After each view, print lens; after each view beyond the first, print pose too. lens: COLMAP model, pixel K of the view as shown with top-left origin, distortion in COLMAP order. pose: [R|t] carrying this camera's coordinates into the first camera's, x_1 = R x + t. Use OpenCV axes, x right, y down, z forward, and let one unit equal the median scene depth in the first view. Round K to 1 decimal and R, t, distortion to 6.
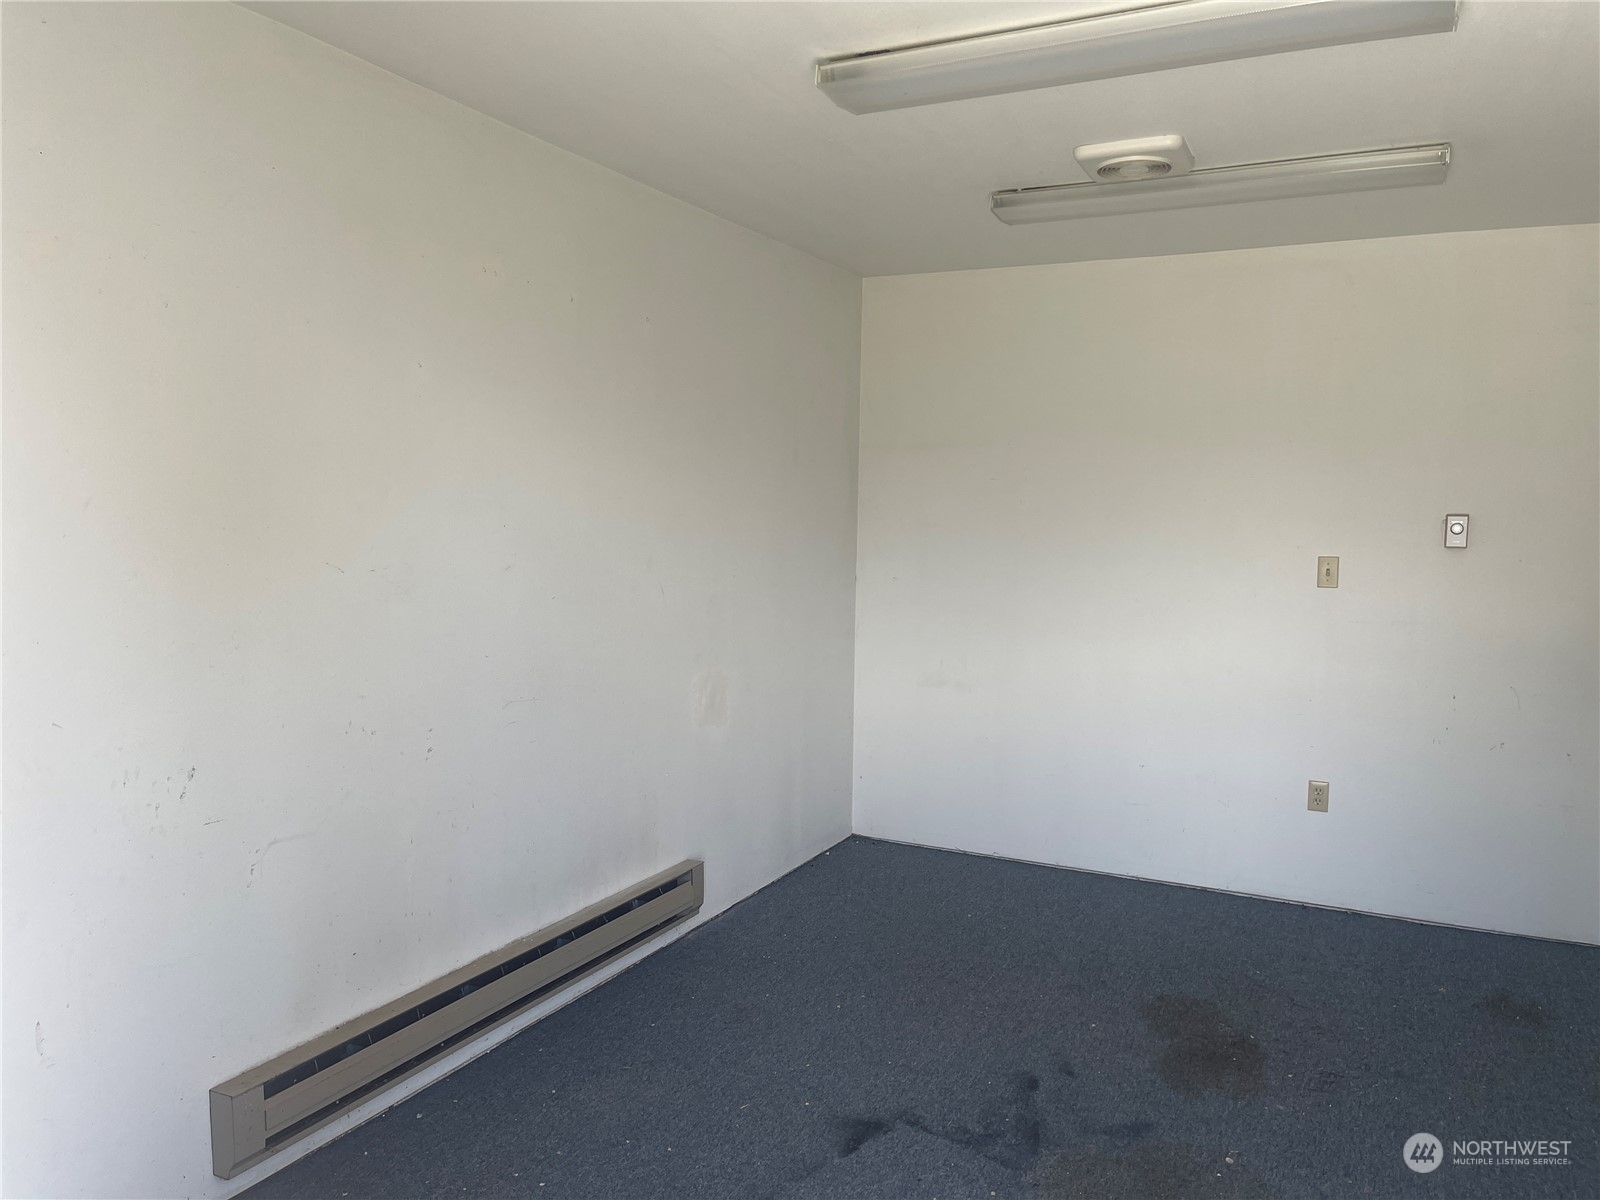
lens RADIAL K [[1195.8, 0, 805.7], [0, 1195.8, 603.2], [0, 0, 1]] dist [0.066868, -0.085071]
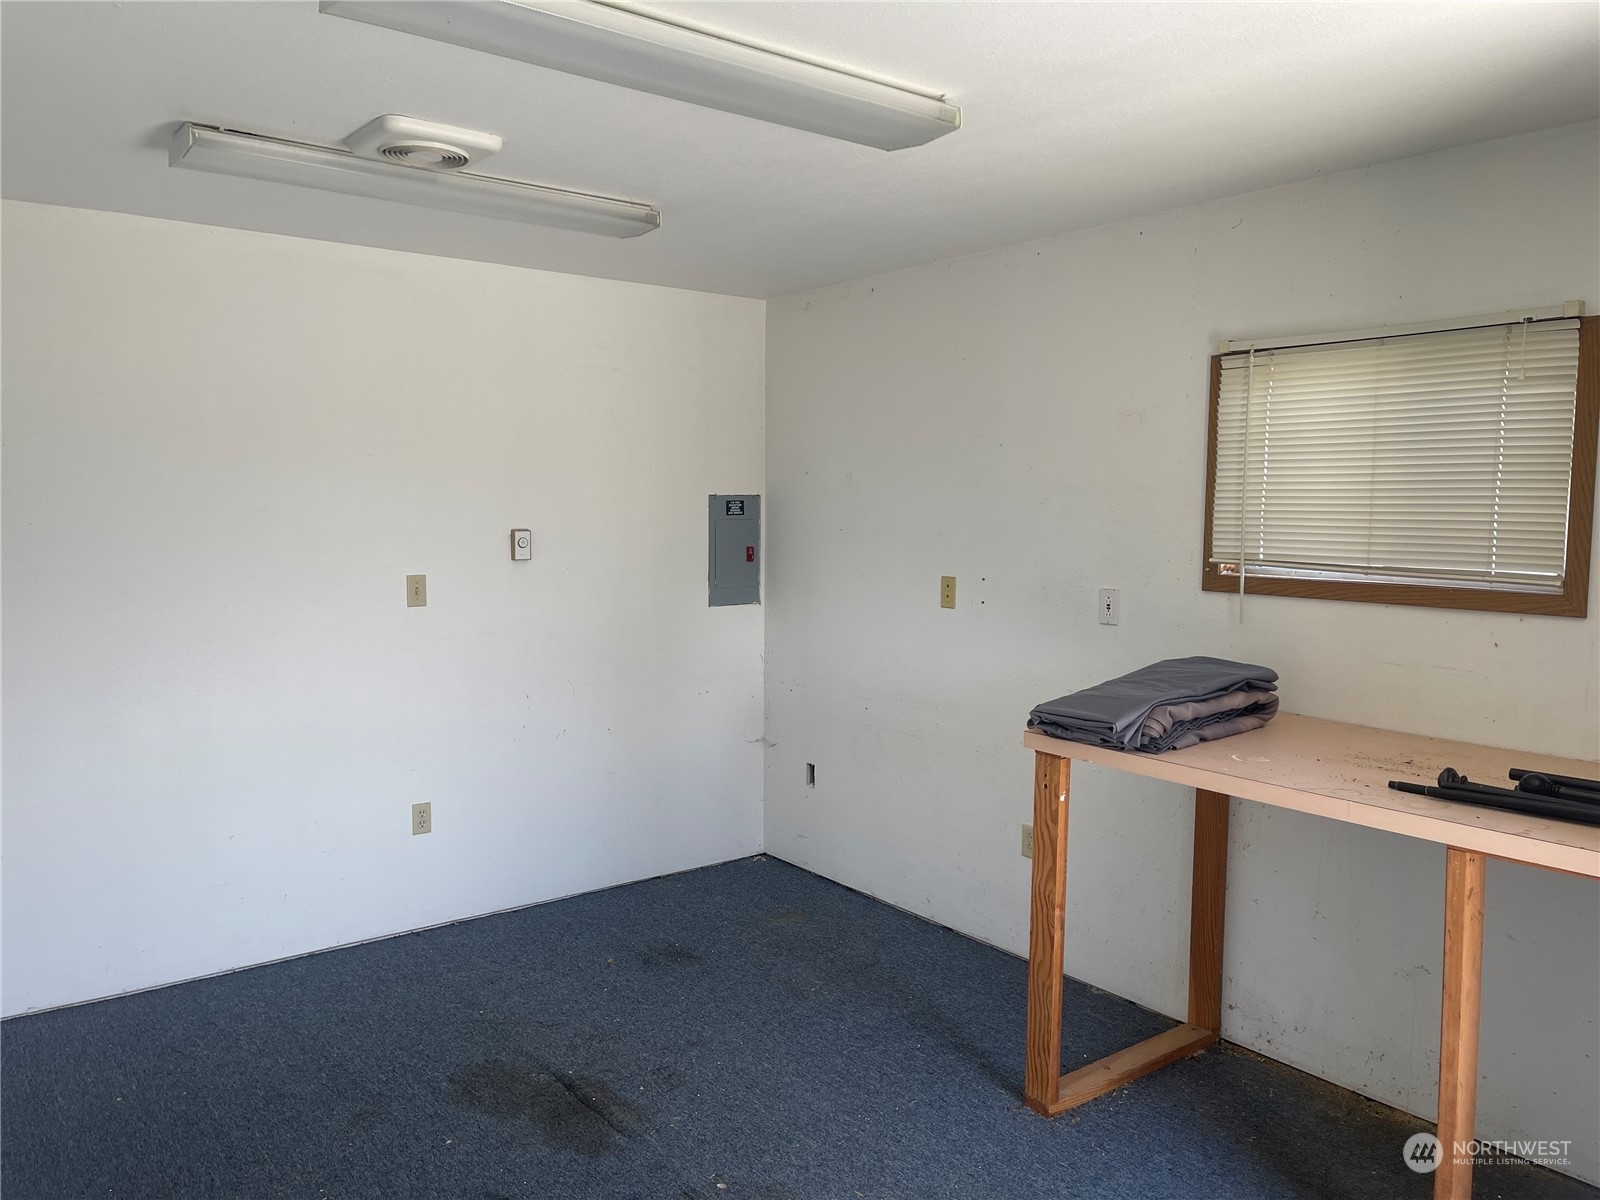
lens RADIAL K [[1195.8, 0, 800.7], [0, 1195.8, 602.7], [0, 0, 1]] dist [0.066868, -0.085071]
pose [[0.444114, -0.090505, 0.891387, -0.365256], [0.069085, 0.995382, 0.066643, -0.072502], [-0.893303, 0.031984, 0.448316, 0.344371]]
